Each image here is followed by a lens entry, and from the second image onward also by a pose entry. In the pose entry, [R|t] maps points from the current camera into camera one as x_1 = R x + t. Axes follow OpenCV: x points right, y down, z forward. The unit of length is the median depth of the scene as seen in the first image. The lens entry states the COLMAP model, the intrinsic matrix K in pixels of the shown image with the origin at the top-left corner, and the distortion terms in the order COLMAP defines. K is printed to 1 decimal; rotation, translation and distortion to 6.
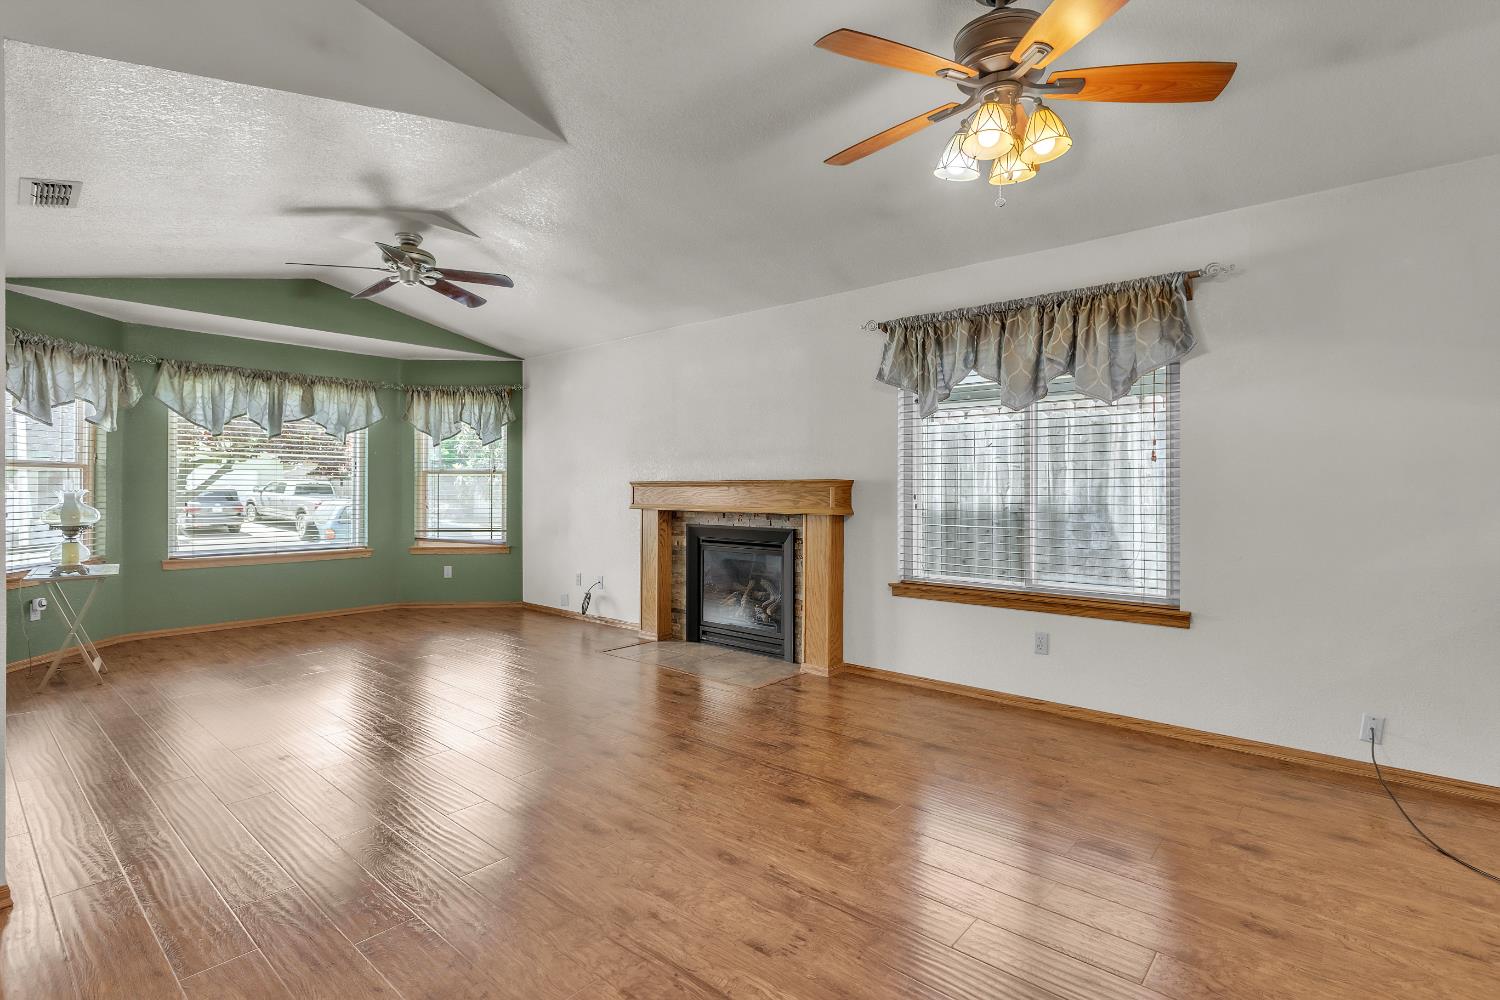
lens RADIAL K [[716.3, 0, 745.1], [0, 716.3, 491.5], [0, 0, 1]] dist [0.000206, -0.001839]
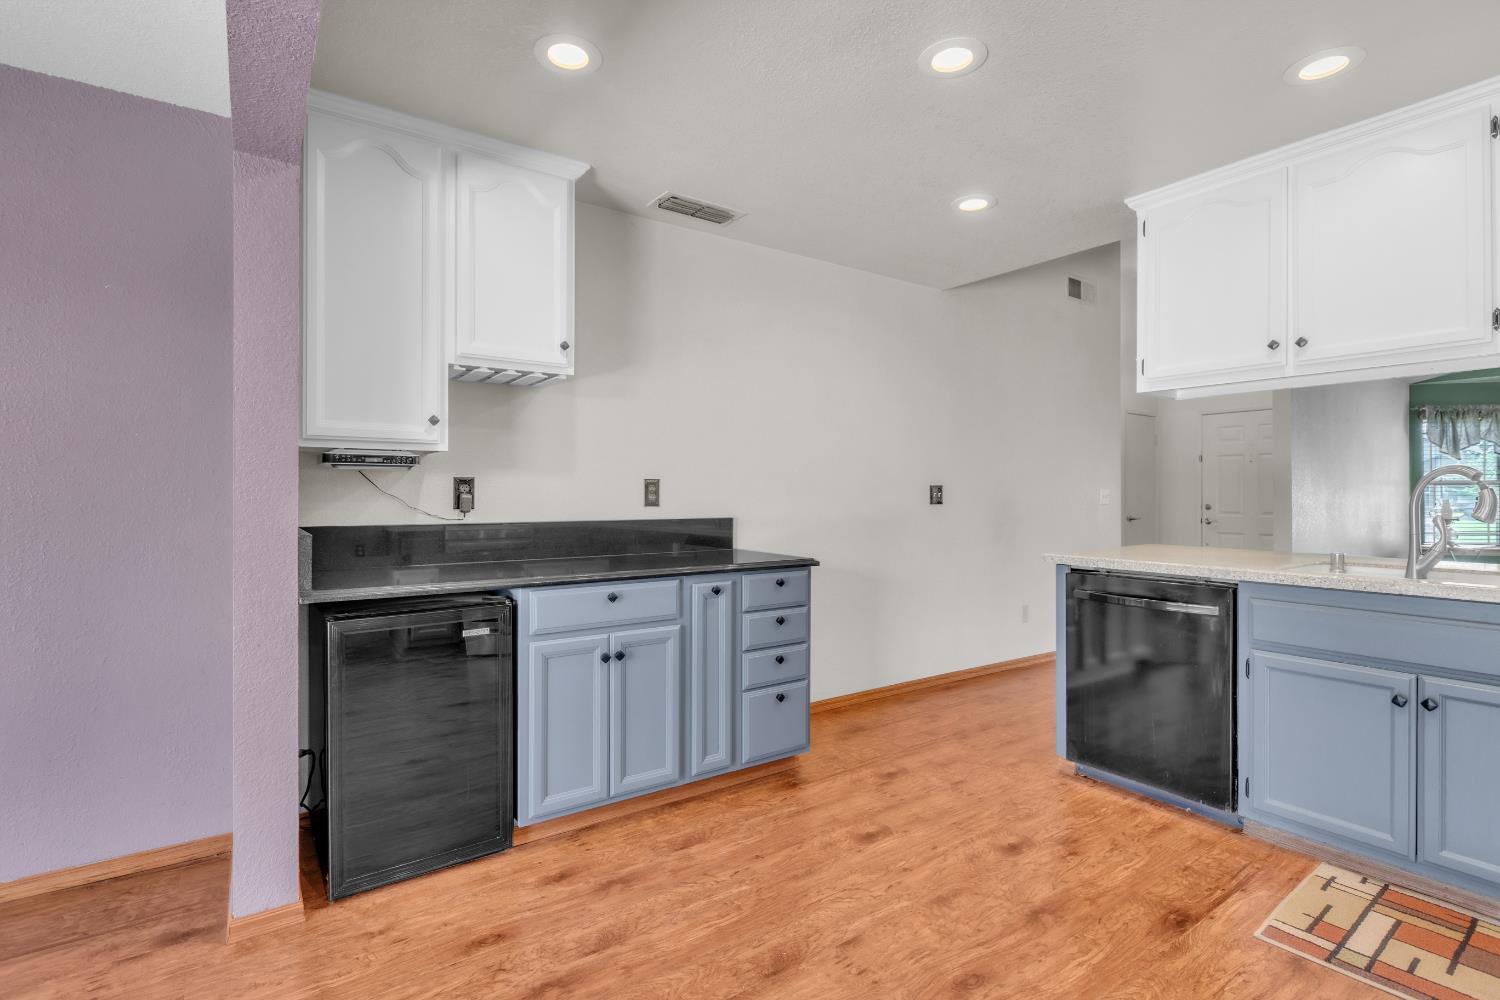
lens RADIAL K [[716.3, 0, 736.7], [0, 716.3, 493.1], [0, 0, 1]] dist [0.000206, -0.001839]
pose [[-0.249589, -0.005351, -0.968337, 0.835524], [-0.011525, 0.999930, -0.002555, 0.007380], [0.968283, 0.010522, -0.249633, -0.169402]]
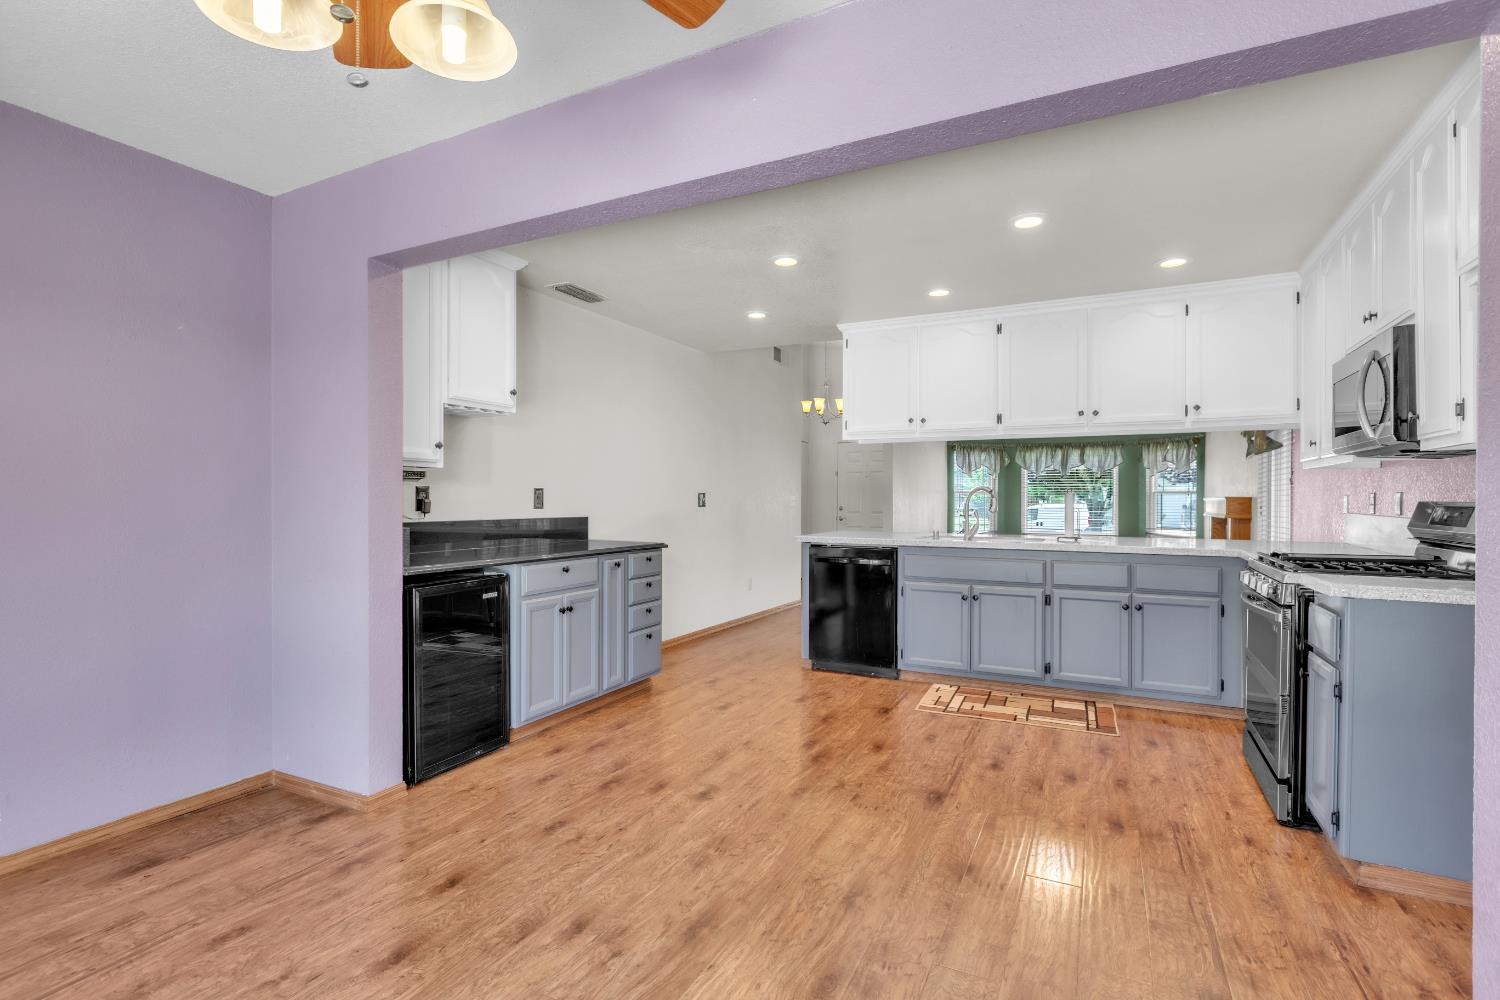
lens RADIAL K [[716.3, 0, 739.2], [0, 716.3, 503.9], [0, 0, 1]] dist [0.000206, -0.001839]
pose [[0.233764, 0.003412, -0.972287, 1.090723], [-0.011609, 0.999932, 0.000718, 0.009381], [0.972224, 0.011119, 0.233788, -0.349530]]
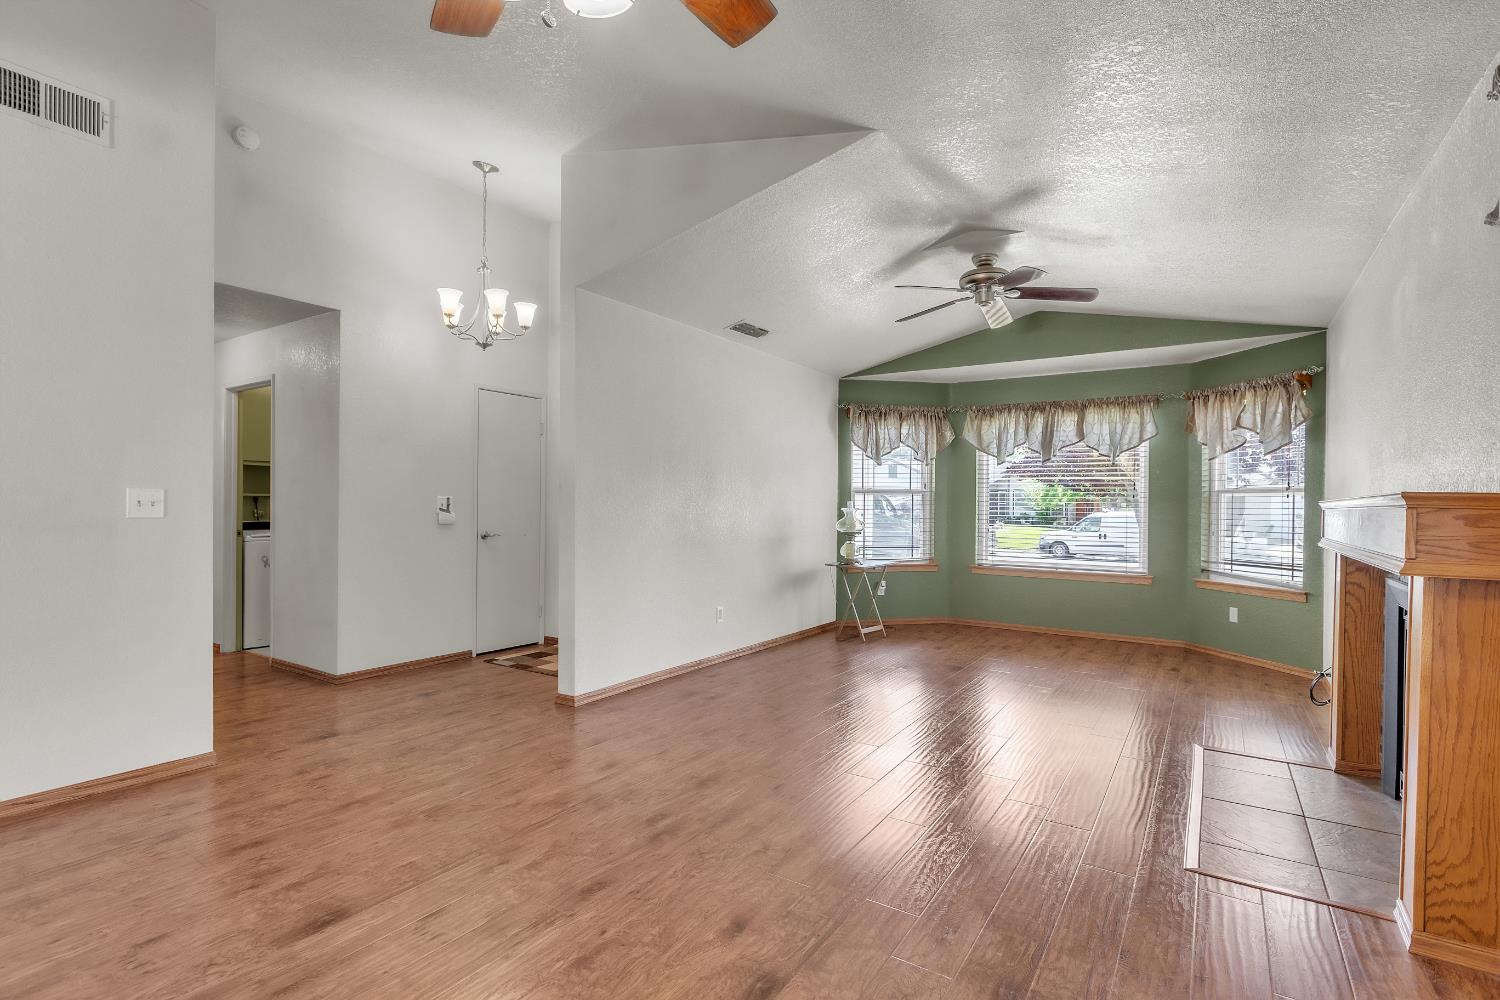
lens RADIAL K [[716.3, 0, 745.8], [0, 716.3, 507.5], [0, 0, 1]] dist [0.000206, -0.001839]
pose [[0.129854, 0.002534, -0.991530, 0.369961], [-0.015541, 0.999879, 0.000520, -0.000951], [0.991411, 0.015342, 0.129878, 0.415413]]
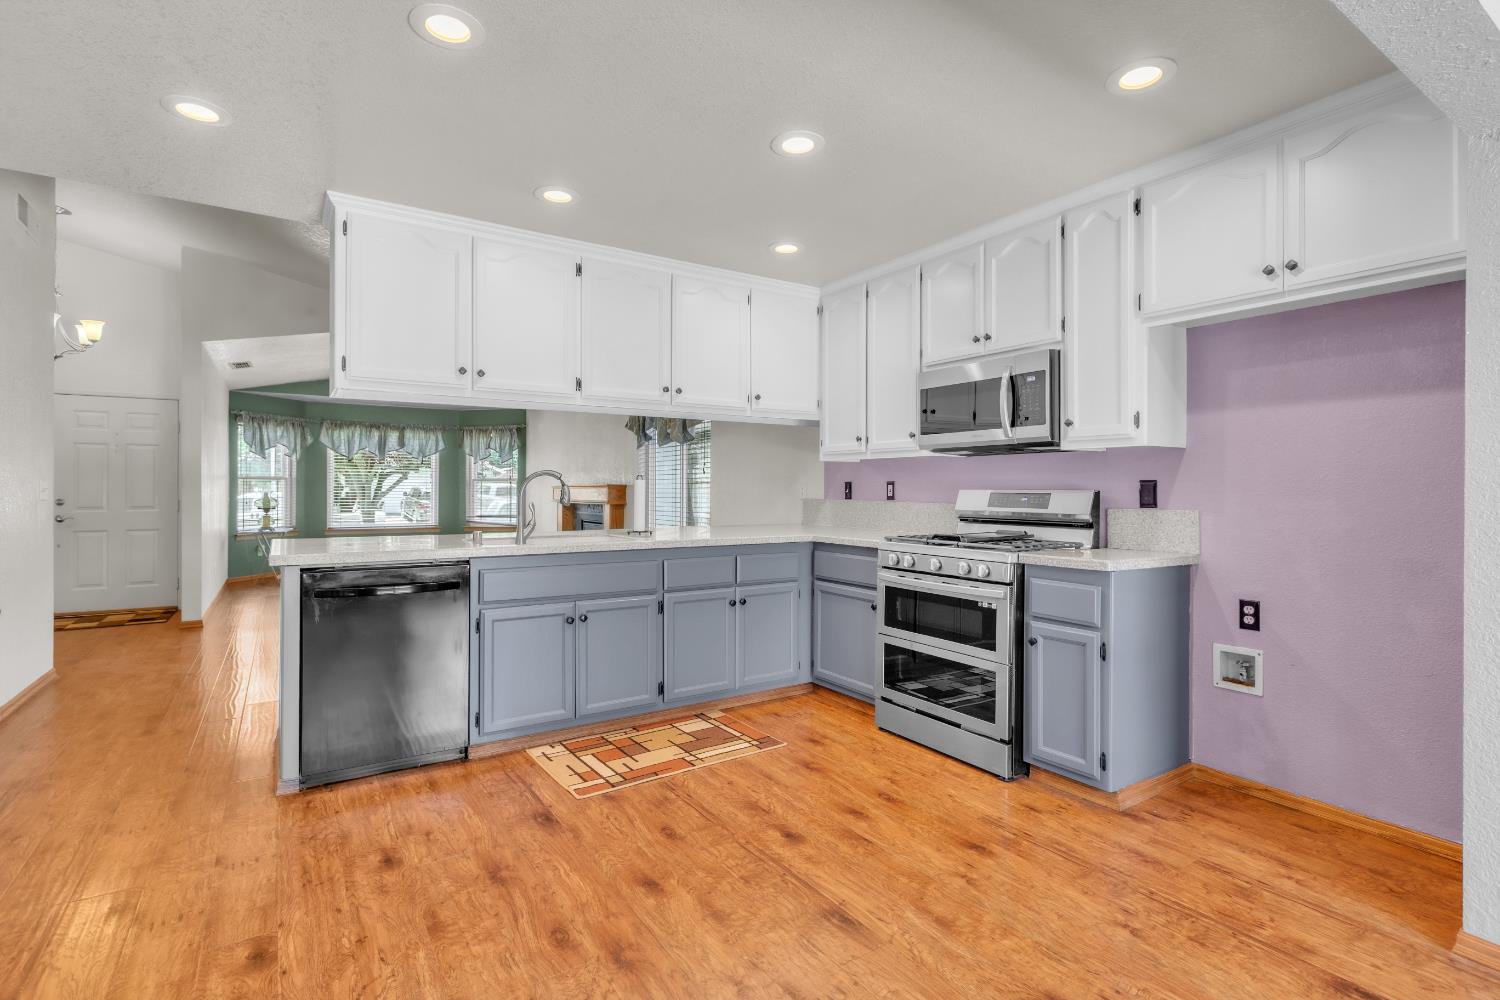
lens RADIAL K [[716.3, 0, 747.5], [0, 716.3, 485.7], [0, 0, 1]] dist [0.000206, -0.001839]
pose [[0.962024, -0.003252, -0.272946, 0.691037], [-0.000575, 0.999903, -0.013940, 0.008873], [0.272965, 0.013567, 0.961928, -0.442637]]
